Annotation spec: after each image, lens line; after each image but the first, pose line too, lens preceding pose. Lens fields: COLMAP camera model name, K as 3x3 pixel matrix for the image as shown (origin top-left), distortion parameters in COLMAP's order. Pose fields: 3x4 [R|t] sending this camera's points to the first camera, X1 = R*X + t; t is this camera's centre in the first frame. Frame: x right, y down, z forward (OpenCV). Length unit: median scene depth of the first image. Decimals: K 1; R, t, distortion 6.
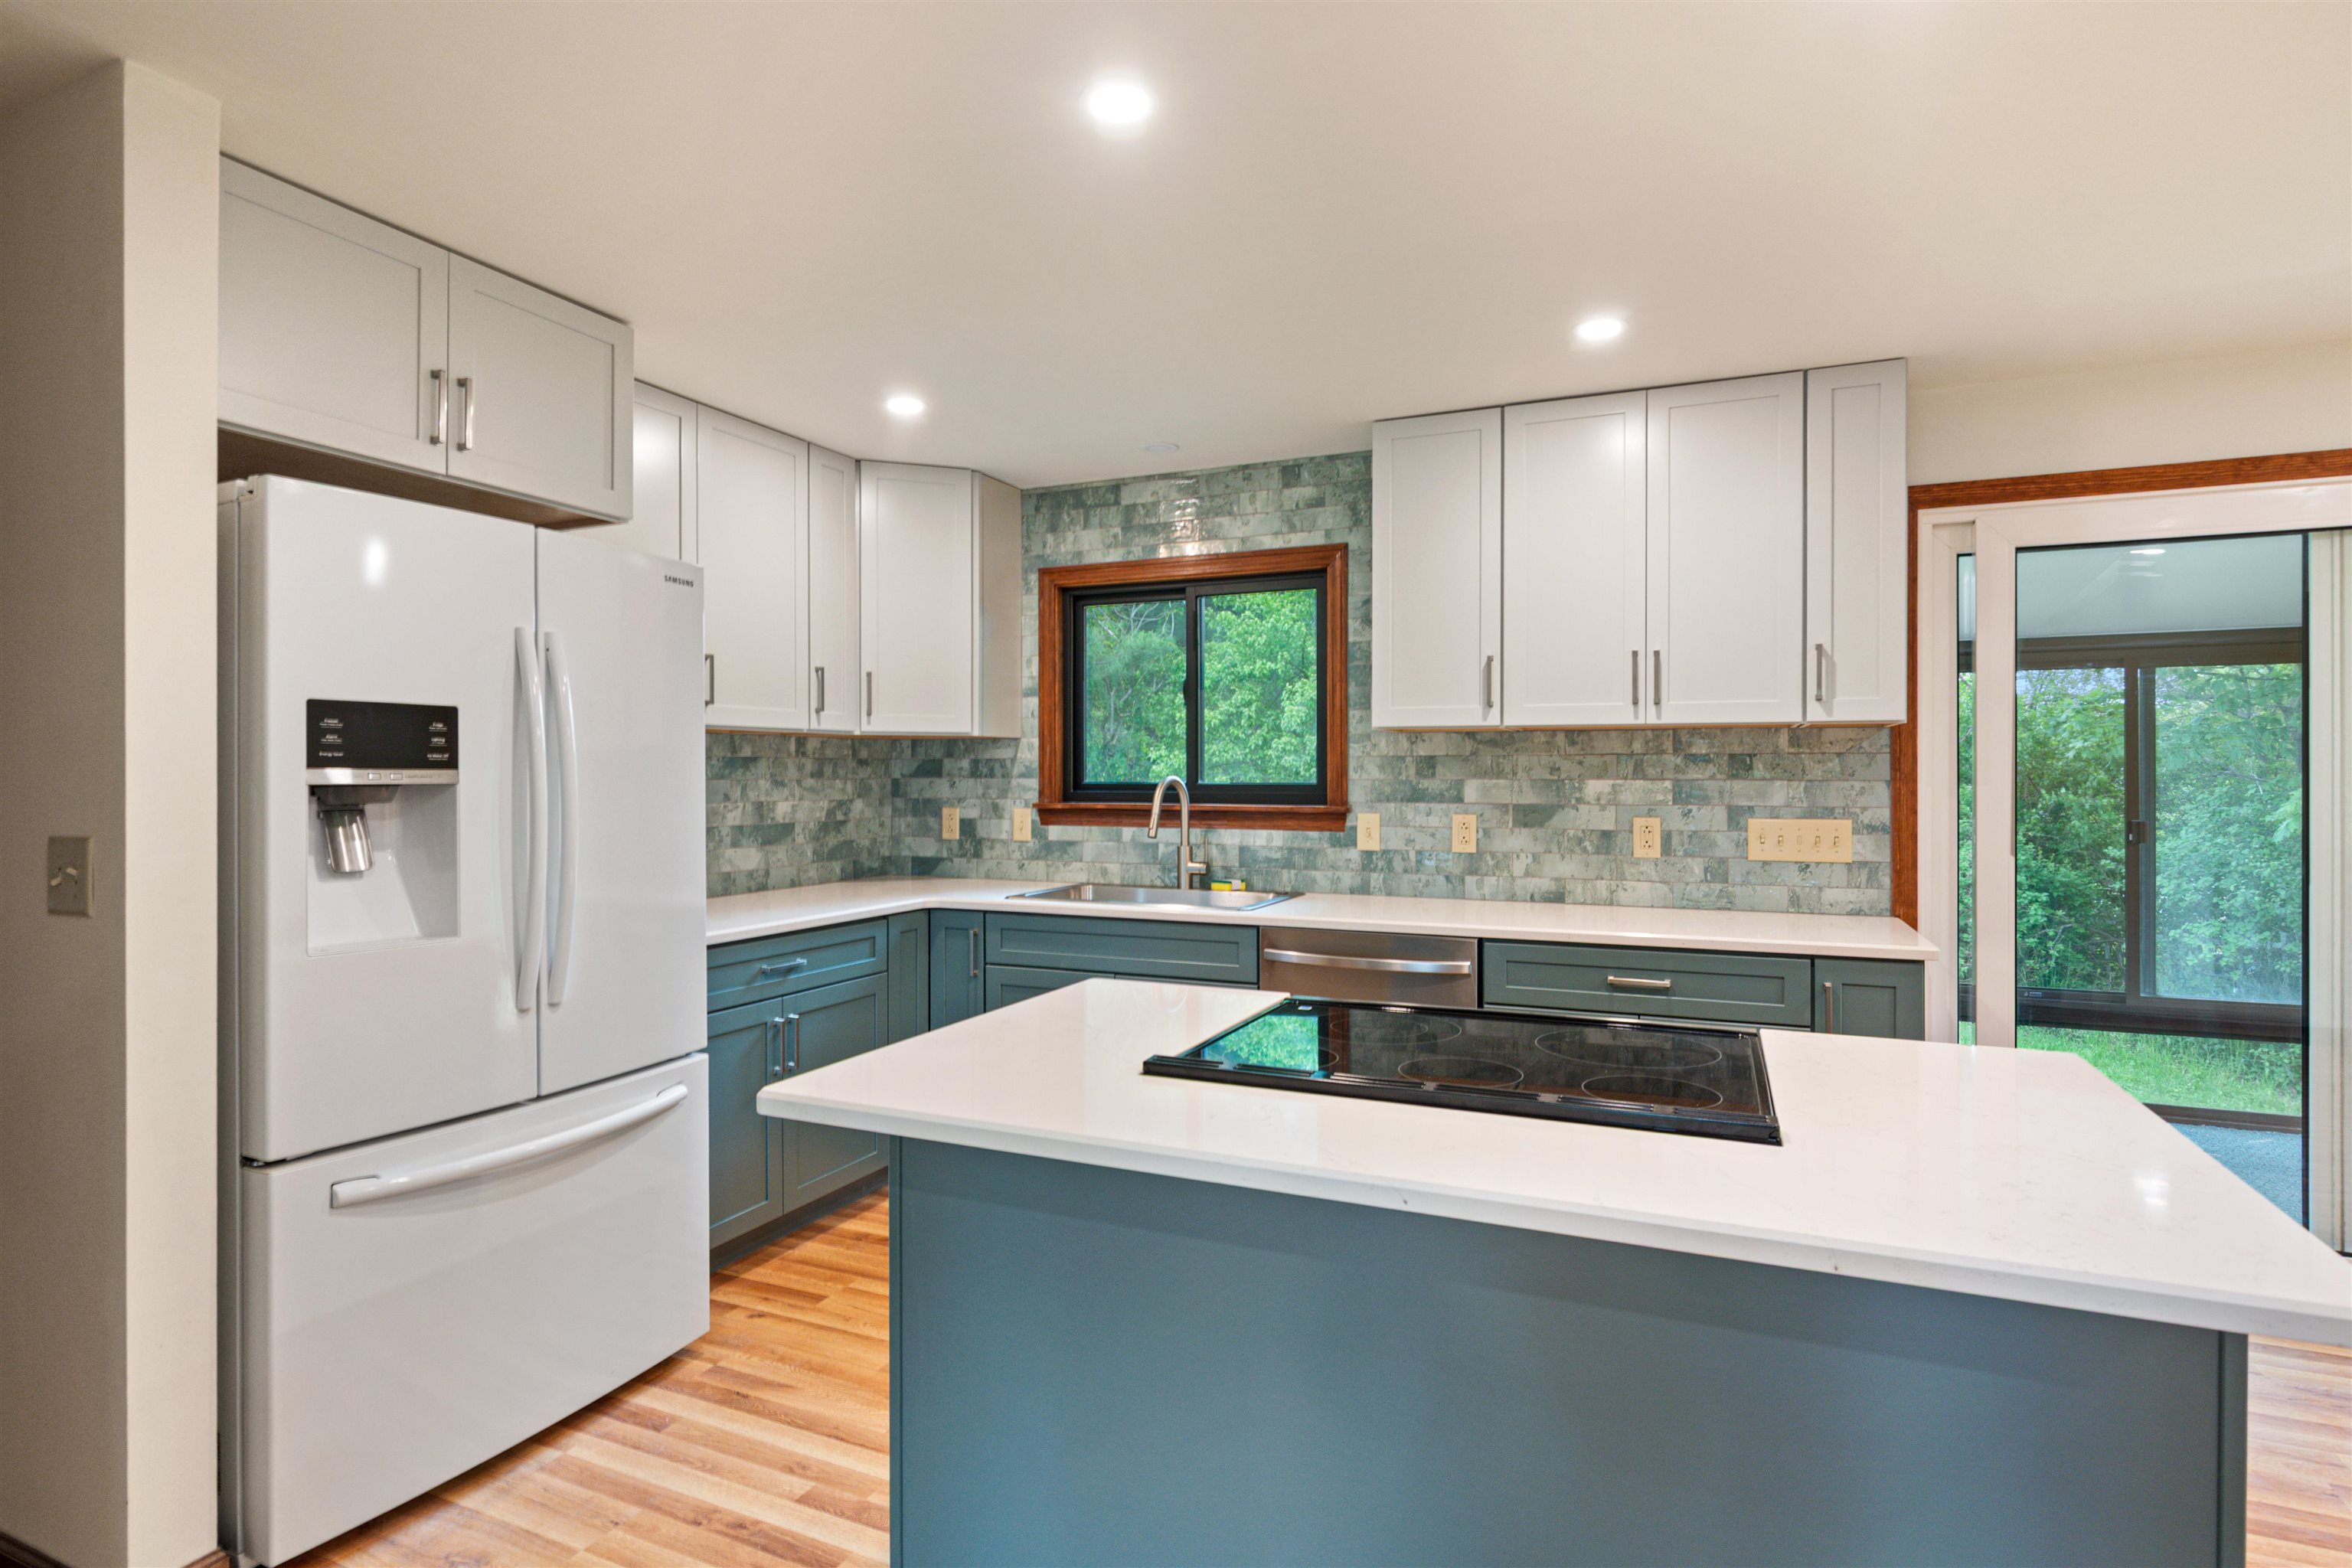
lens RADIAL K [[1195.0, 0, 1154.9], [0, 1195.0, 778.4], [0, 0, 1]] dist [0.003034, 0.000325]
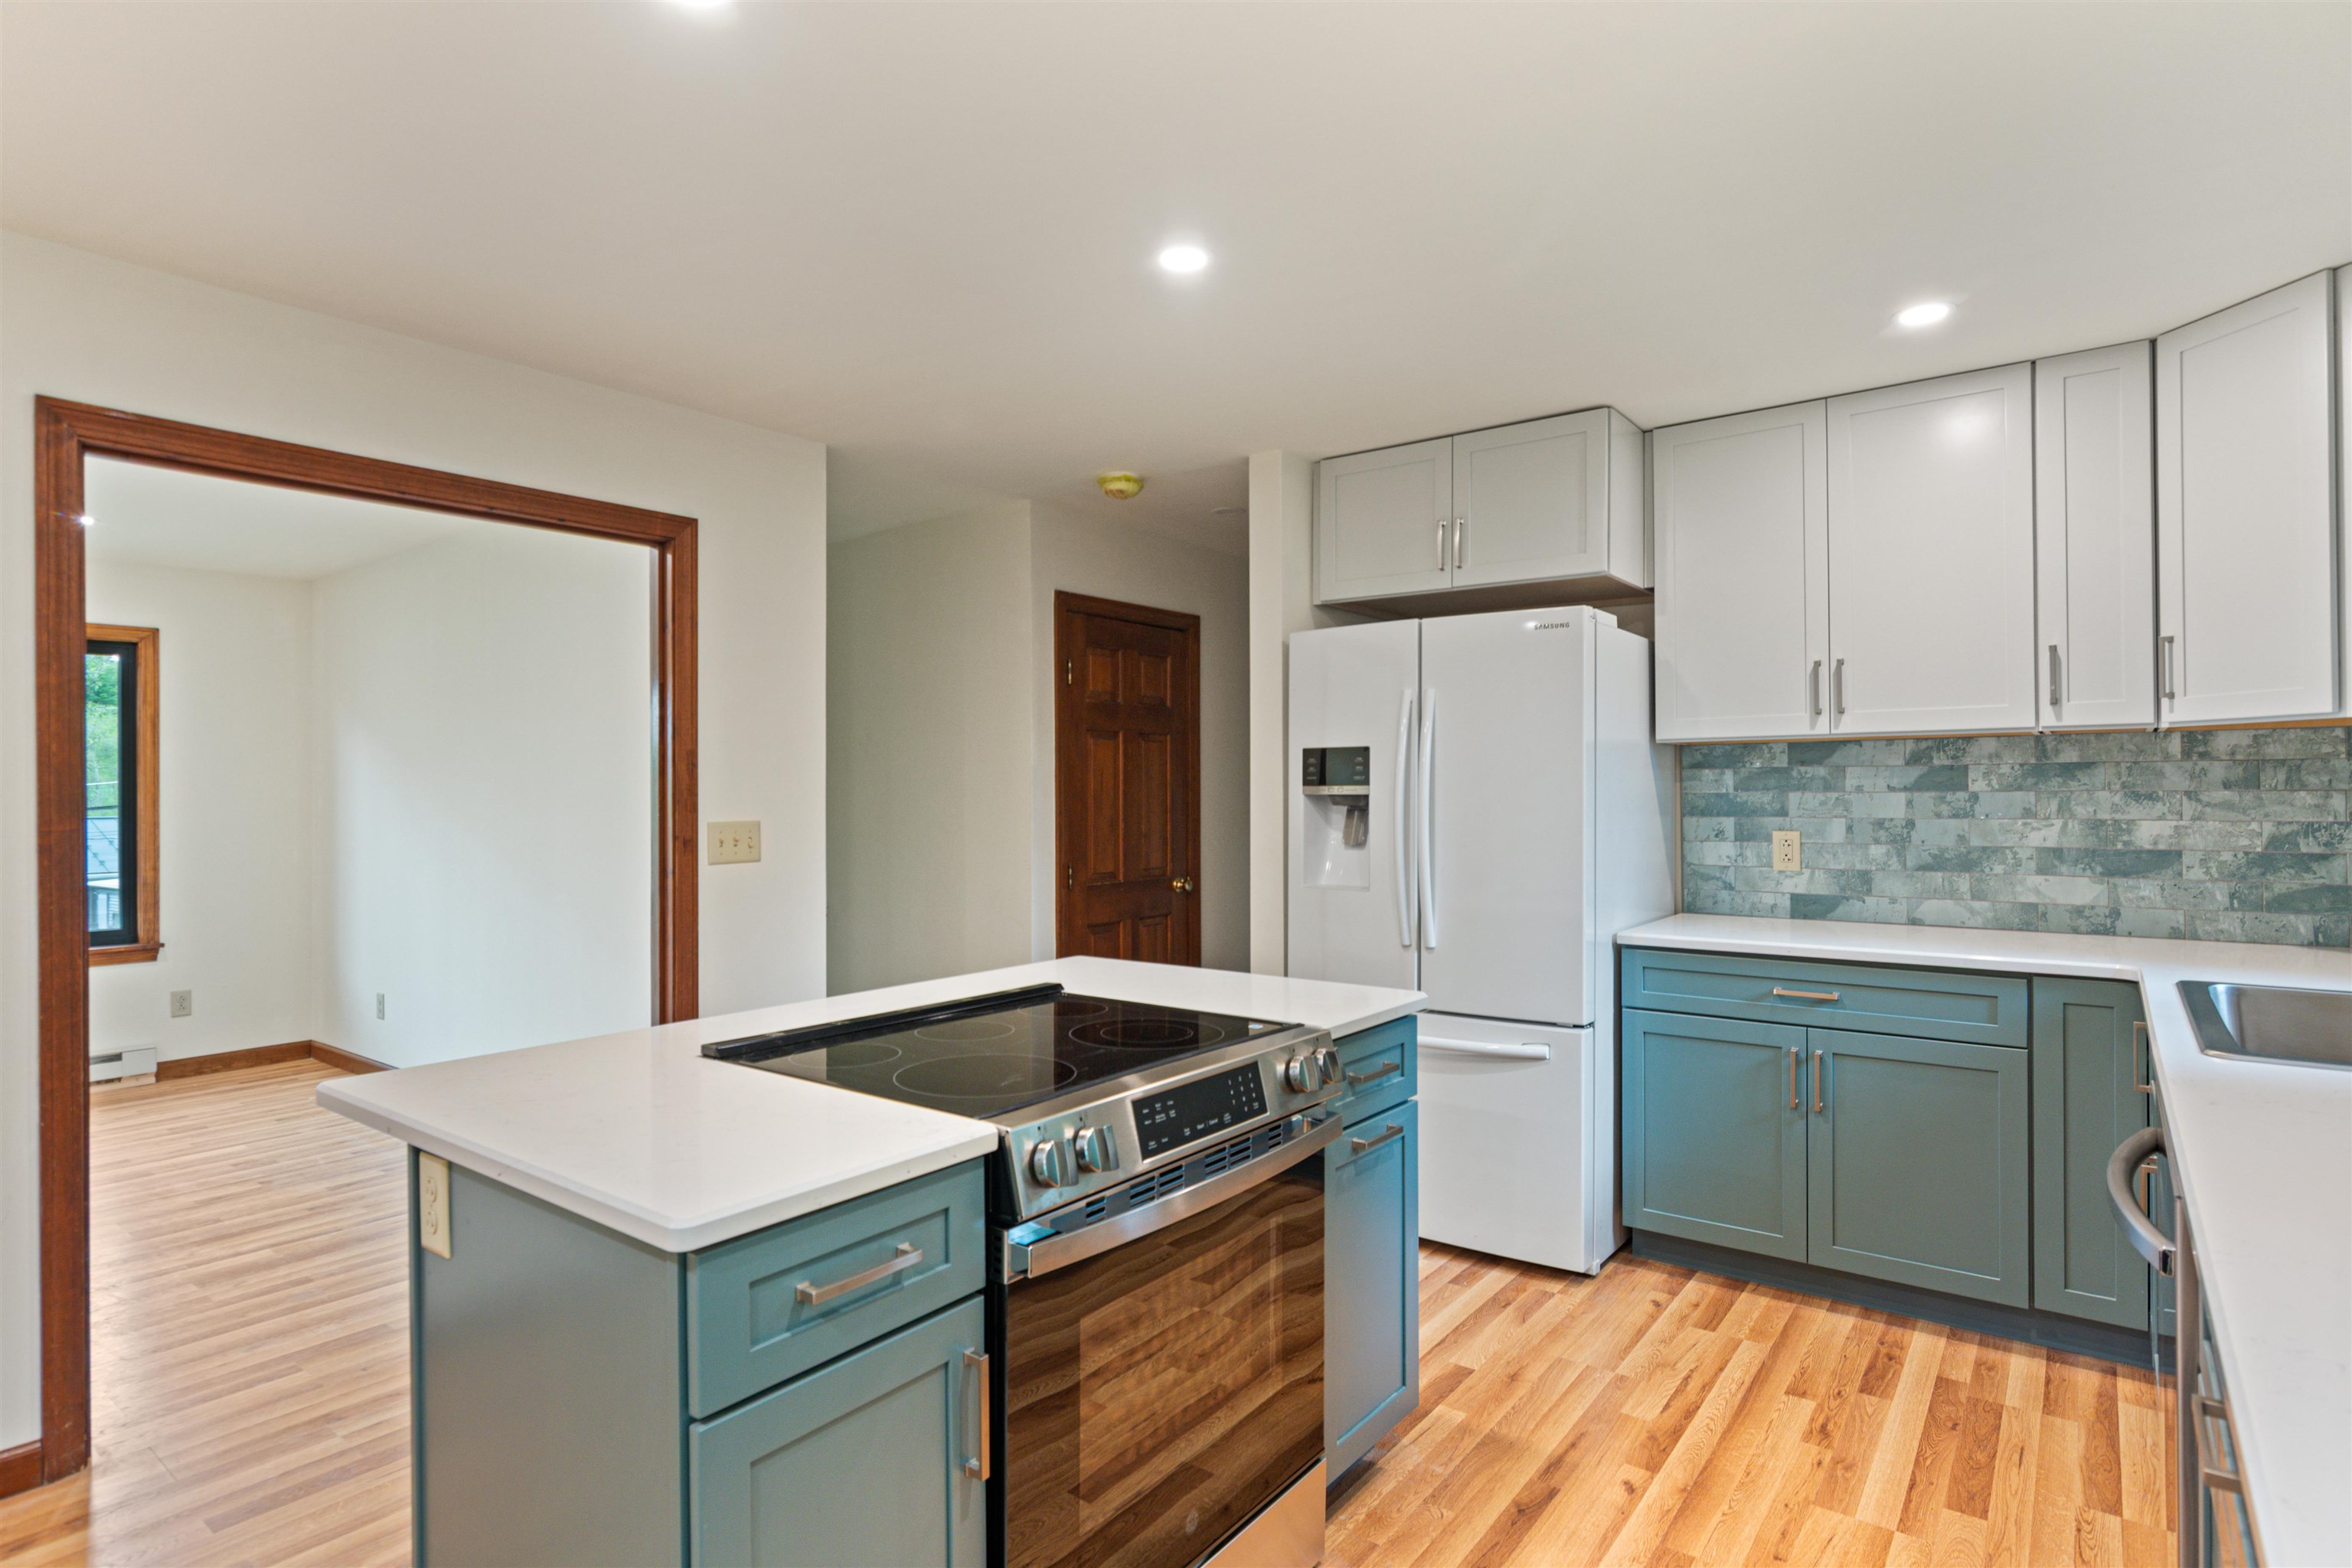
lens RADIAL K [[1195.0, 0, 1175.4], [0, 1195.0, 792.7], [0, 0, 1]] dist [0.003034, 0.000325]
pose [[-0.200613, 0.007052, -0.979645, 0.513774], [0.004390, 0.999971, 0.006299, -0.005189], [0.979661, -0.003037, -0.200638, 0.525985]]
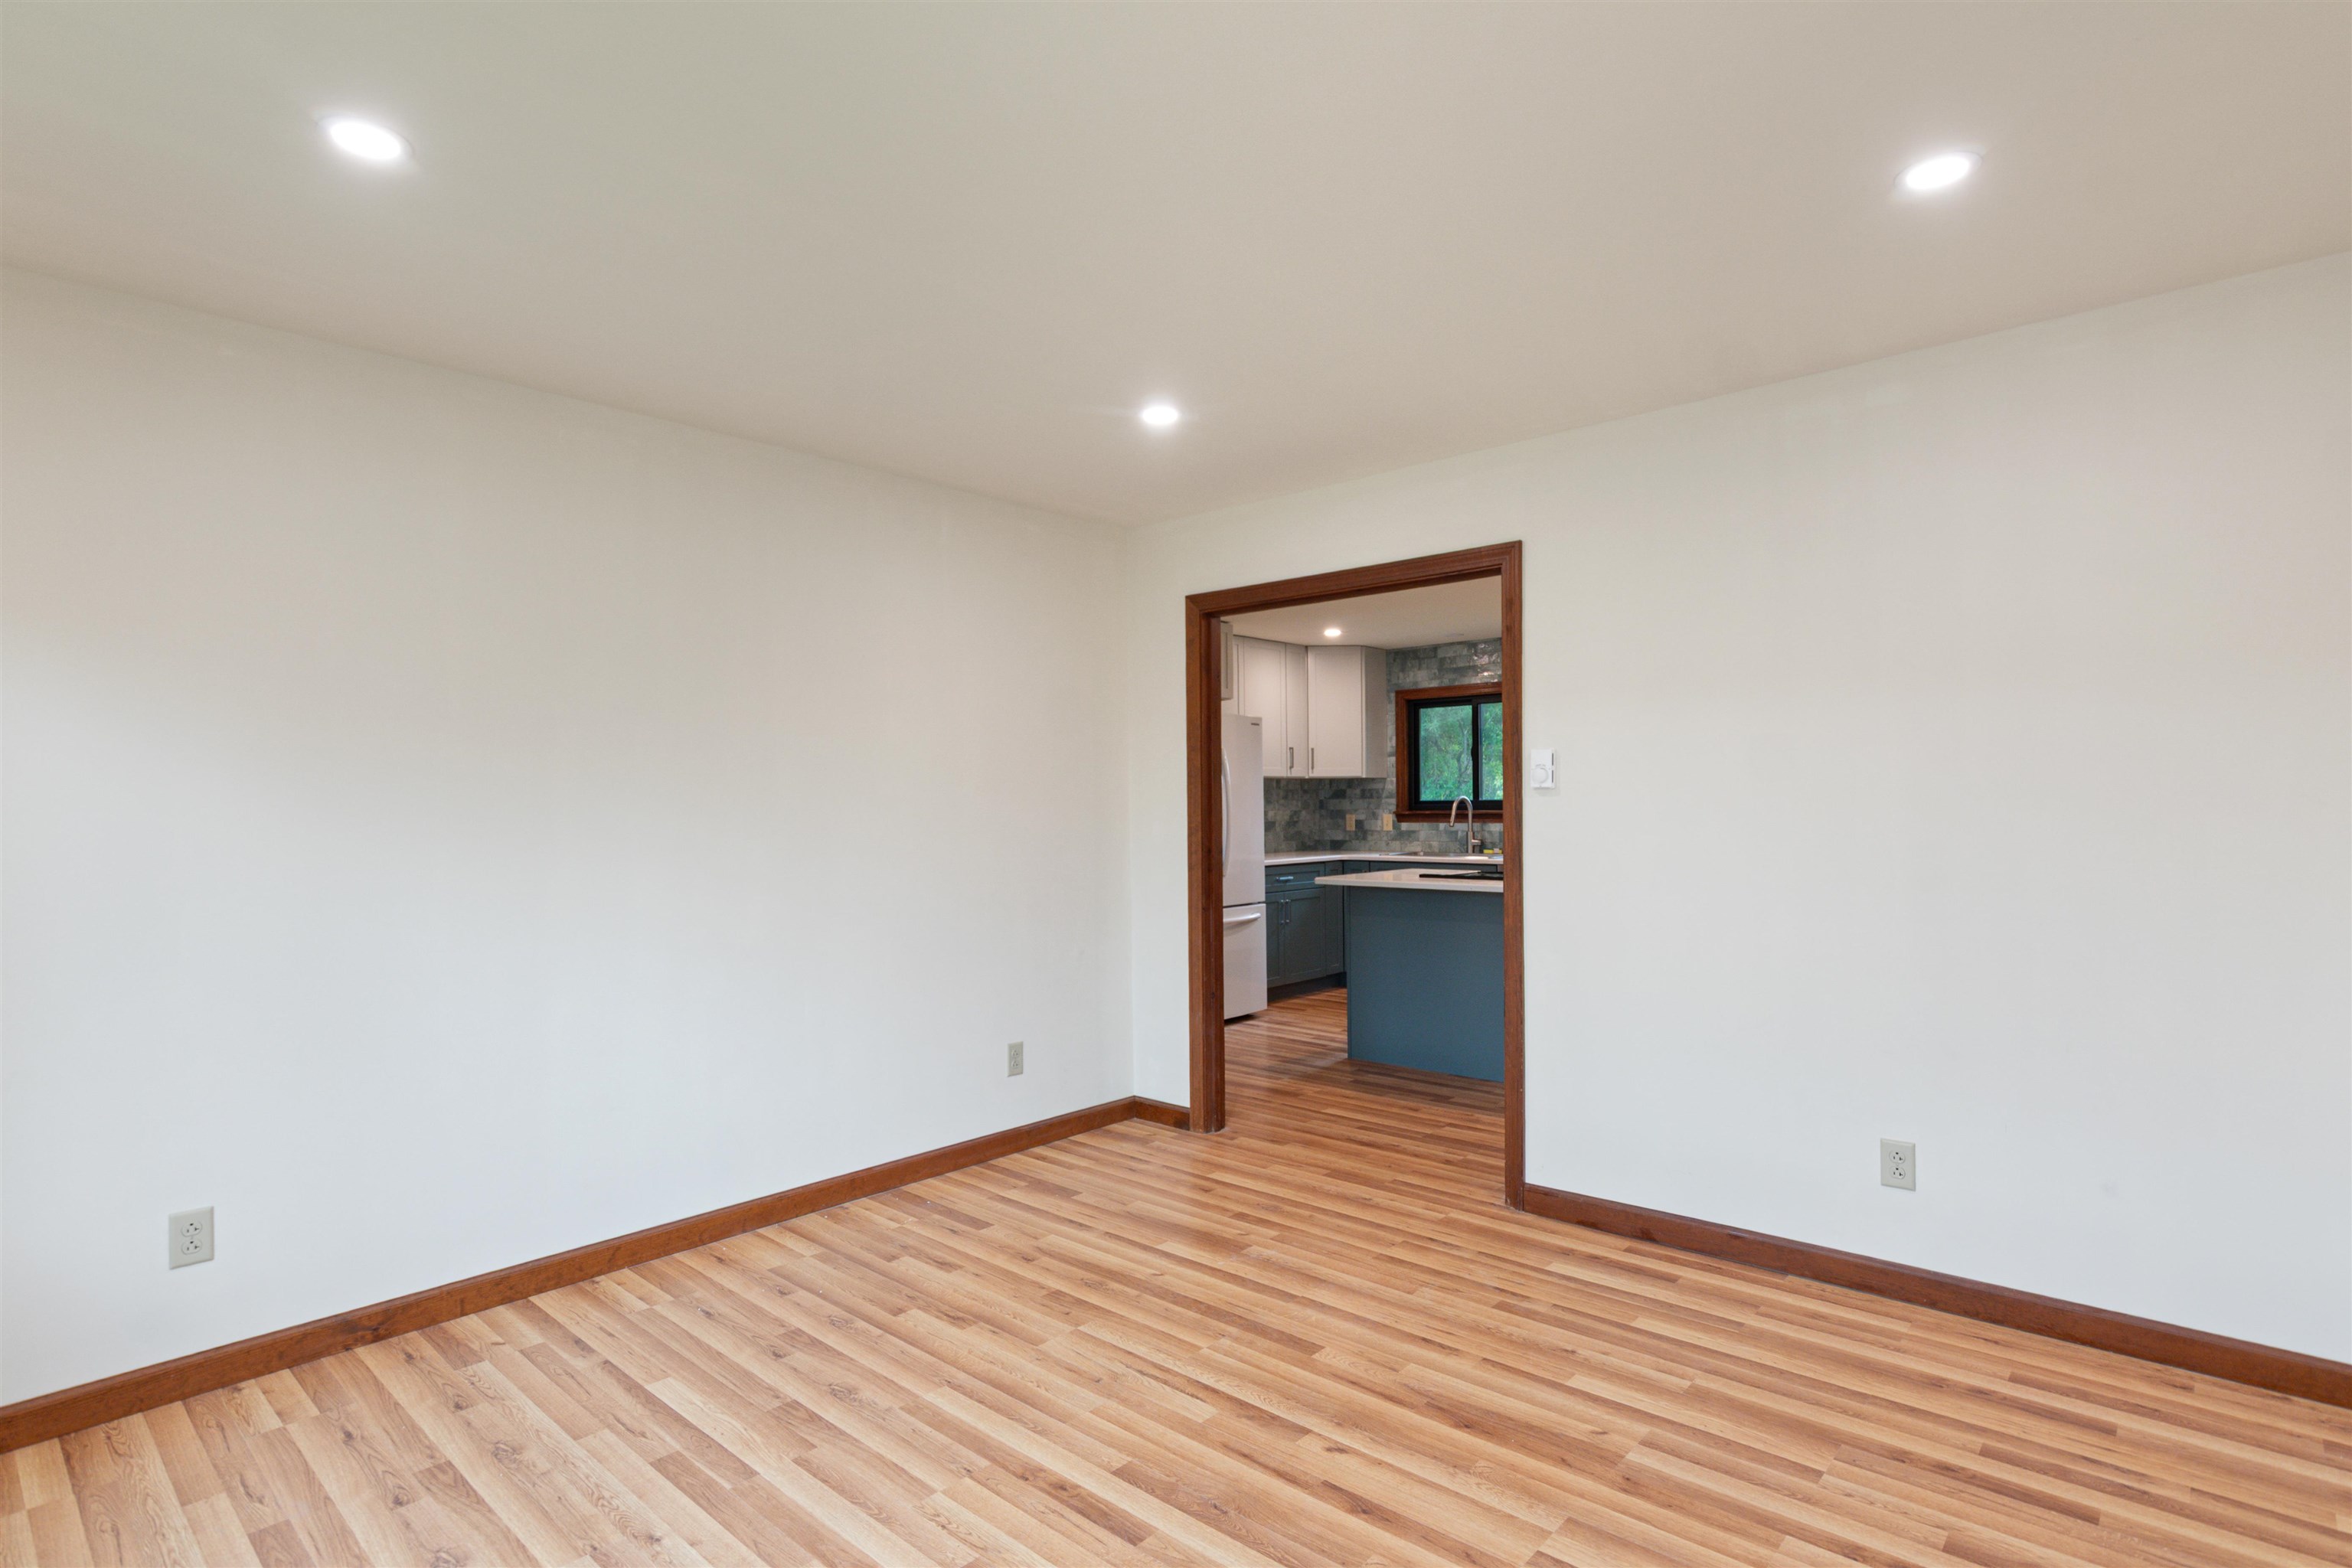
lens RADIAL K [[1138.3, 0, 1173.6], [0, 1138.3, 802.3], [0, 0, 1]] dist [0.001527, 0.001086]
pose [[0.955712, -0.007829, -0.294199, 0.103579], [0.007301, 0.999969, -0.002892, 0.008669], [0.294212, 0.000616, 0.955740, -0.893117]]
